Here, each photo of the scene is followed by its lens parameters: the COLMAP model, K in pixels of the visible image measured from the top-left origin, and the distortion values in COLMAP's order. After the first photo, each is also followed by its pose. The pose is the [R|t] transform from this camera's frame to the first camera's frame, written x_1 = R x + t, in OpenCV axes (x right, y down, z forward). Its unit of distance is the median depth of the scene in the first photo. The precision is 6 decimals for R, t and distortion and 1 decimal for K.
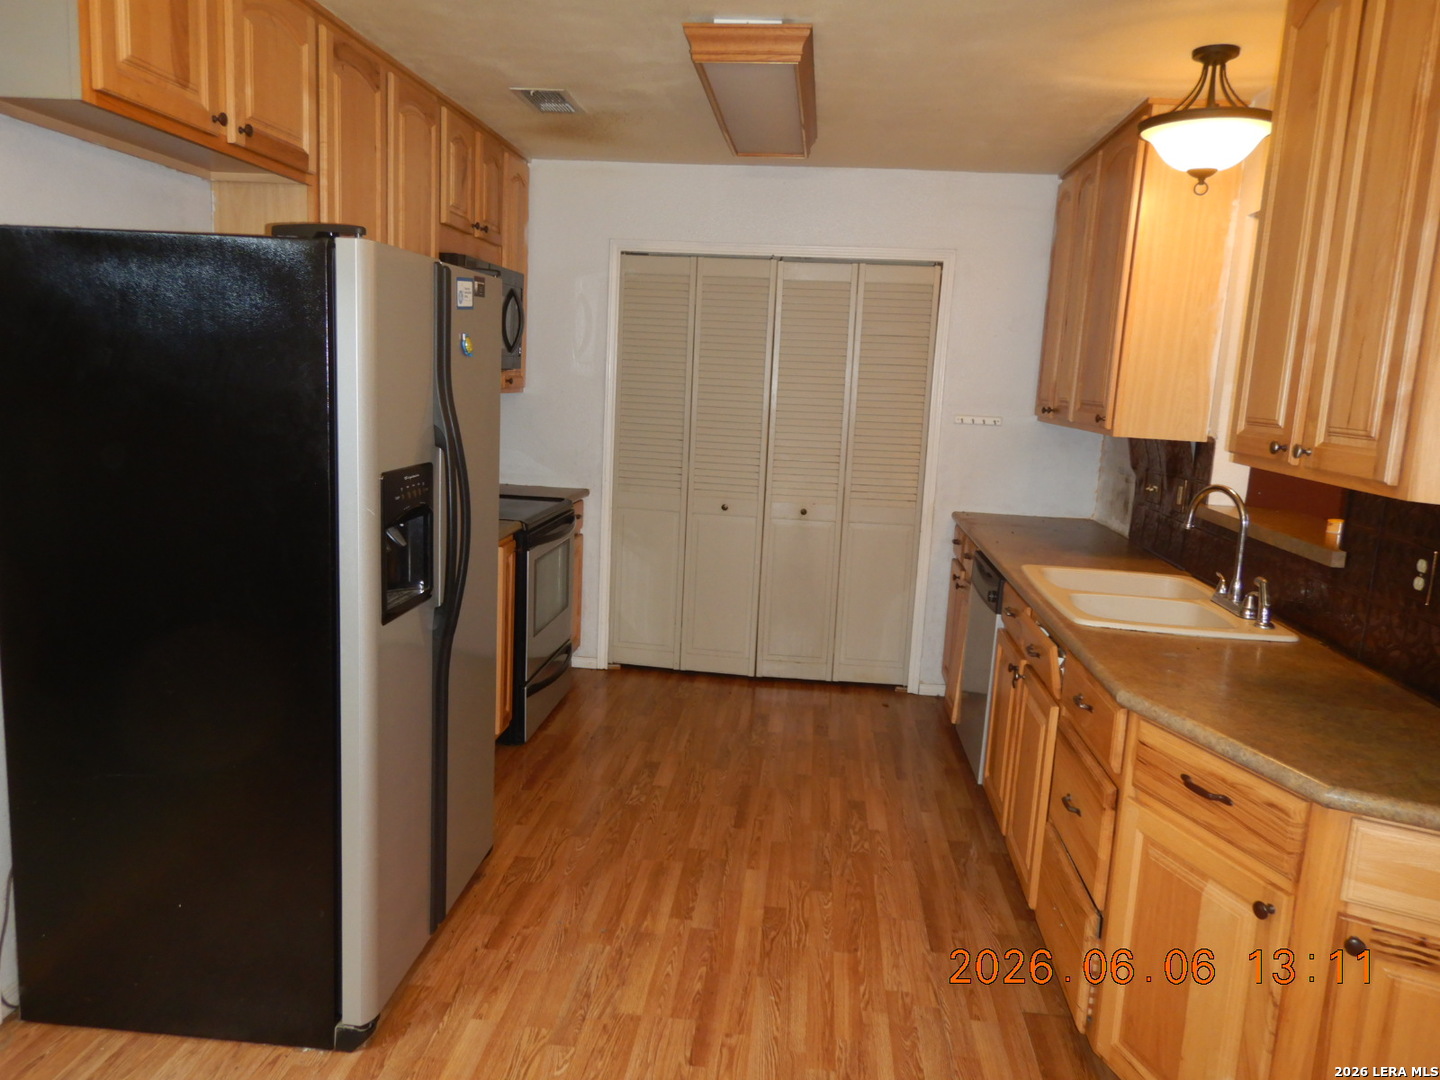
lens RADIAL K [[1038.4, 0, 713.1], [0, 1038.4, 538.5], [0, 0, 1]] dist [0.023030, -0.001643]
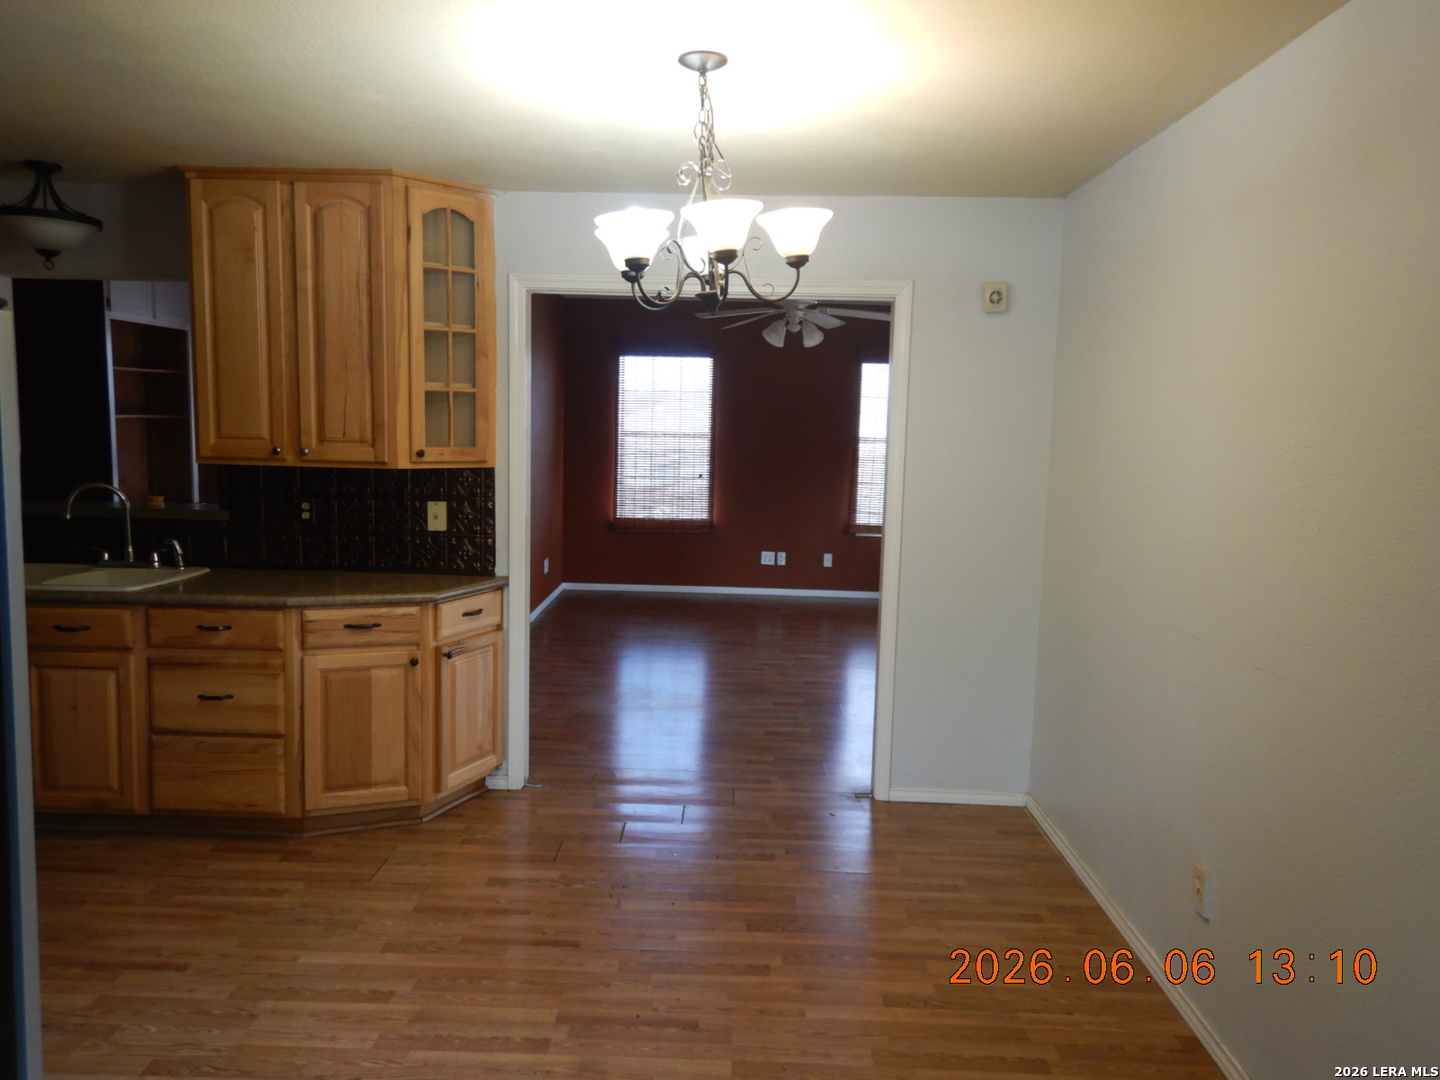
lens RADIAL K [[1038.4, 0, 713.1], [0, 1038.4, 538.5], [0, 0, 1]] dist [0.023030, -0.001643]
pose [[-0.074270, -0.164473, 0.983582, -1.201980], [0.132459, 0.975939, 0.173197, -0.139956], [-0.988402, 0.143148, -0.050697, 0.346035]]
